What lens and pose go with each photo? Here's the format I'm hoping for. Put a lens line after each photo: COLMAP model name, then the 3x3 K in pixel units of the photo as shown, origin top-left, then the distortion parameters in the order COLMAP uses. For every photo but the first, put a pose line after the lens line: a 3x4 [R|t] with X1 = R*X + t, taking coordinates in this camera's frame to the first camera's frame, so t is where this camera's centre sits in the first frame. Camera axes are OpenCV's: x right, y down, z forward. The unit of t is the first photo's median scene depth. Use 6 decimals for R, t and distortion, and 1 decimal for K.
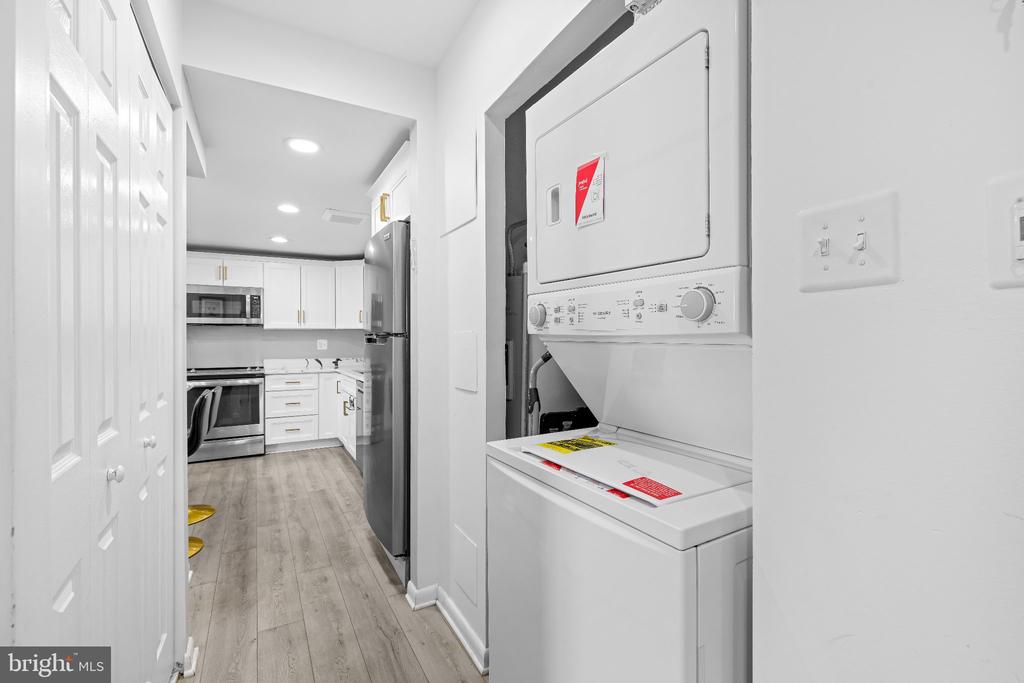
lens RADIAL K [[447.5, 0, 507.6], [0, 447.5, 346.5], [0, 0, 1]] dist [-0.007668, 0.002501]
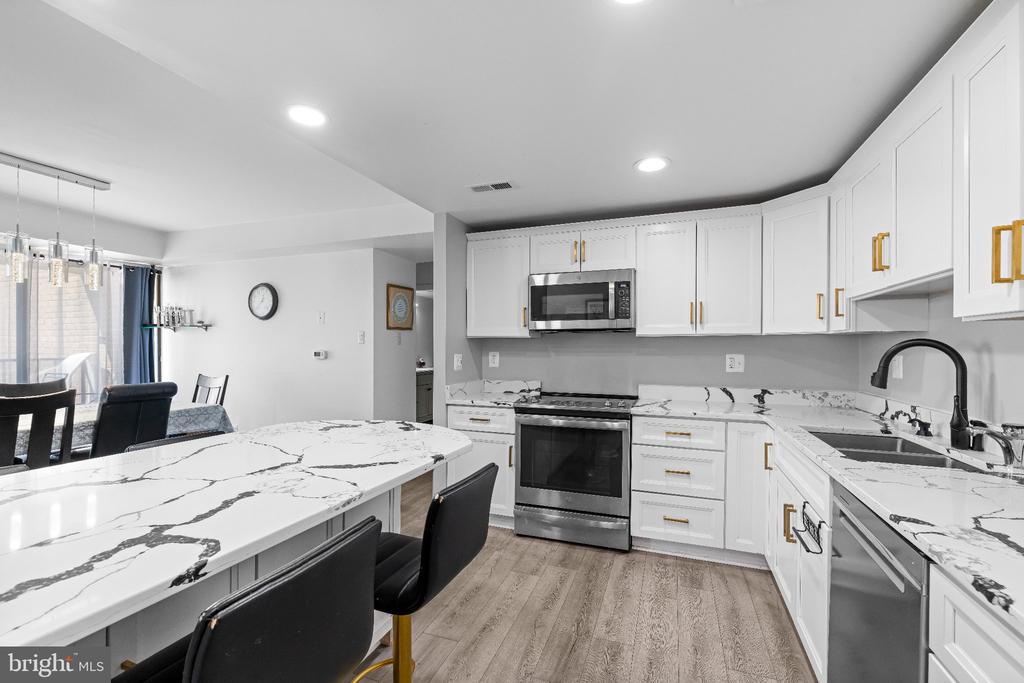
lens RADIAL K [[447.5, 0, 508.6], [0, 447.5, 346.1], [0, 0, 1]] dist [-0.007668, 0.002501]
pose [[0.650197, 0.007594, -0.759728, -0.202558], [-0.017387, 0.999837, -0.004886, -0.020702], [0.759567, 0.016386, 0.650223, 0.489767]]
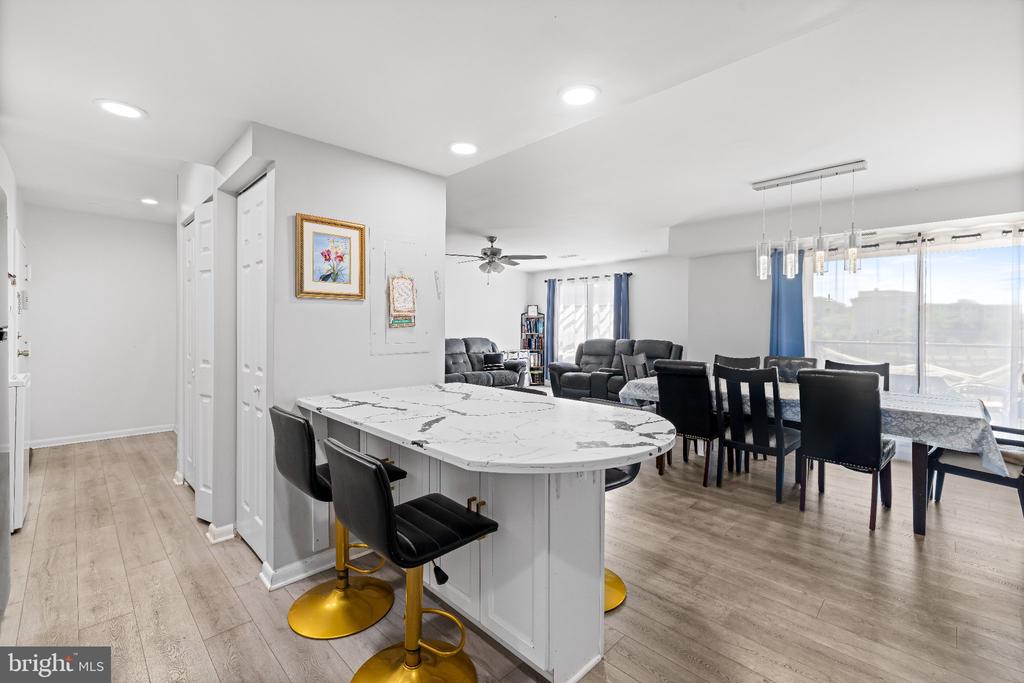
lens RADIAL K [[447.5, 0, 516.6], [0, 447.5, 327.5], [0, 0, 1]] dist [-0.007668, 0.002501]
pose [[-0.962502, -0.001818, -0.271270, -0.455803], [-0.007110, 0.999803, 0.018527, -0.026300], [0.271183, 0.019761, -0.962325, 0.966607]]
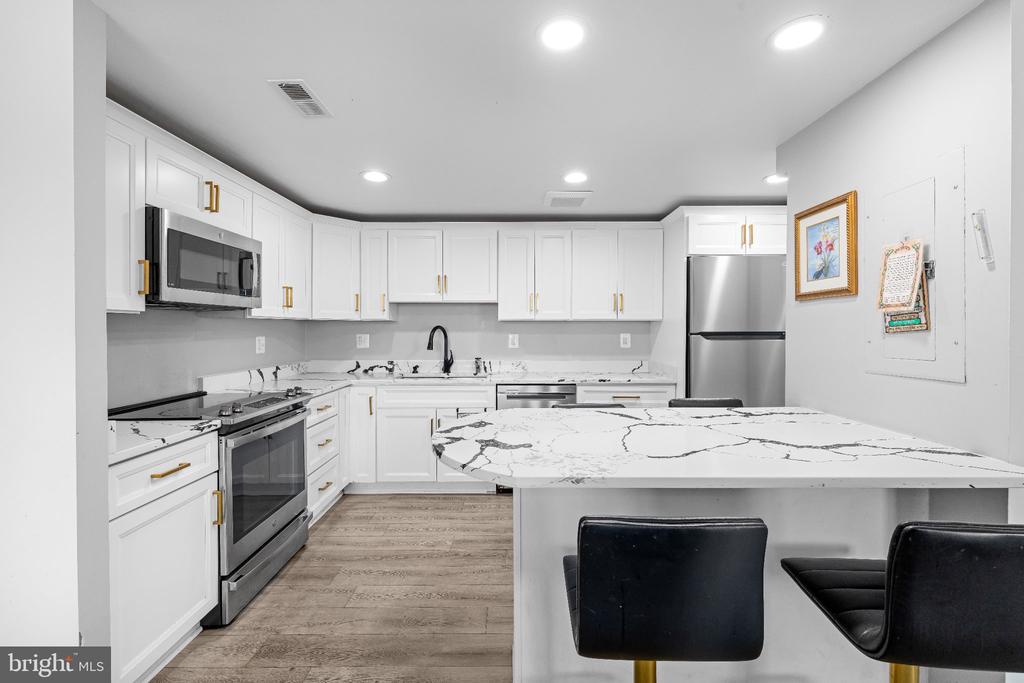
lens RADIAL K [[447.5, 0, 516.7], [0, 447.5, 332.4], [0, 0, 1]] dist [-0.007668, 0.002501]
pose [[0.477989, -0.001797, 0.878364, -0.892600], [0.010341, 0.999940, -0.003581, -0.017015], [-0.878305, 0.010795, 0.477979, 0.488689]]
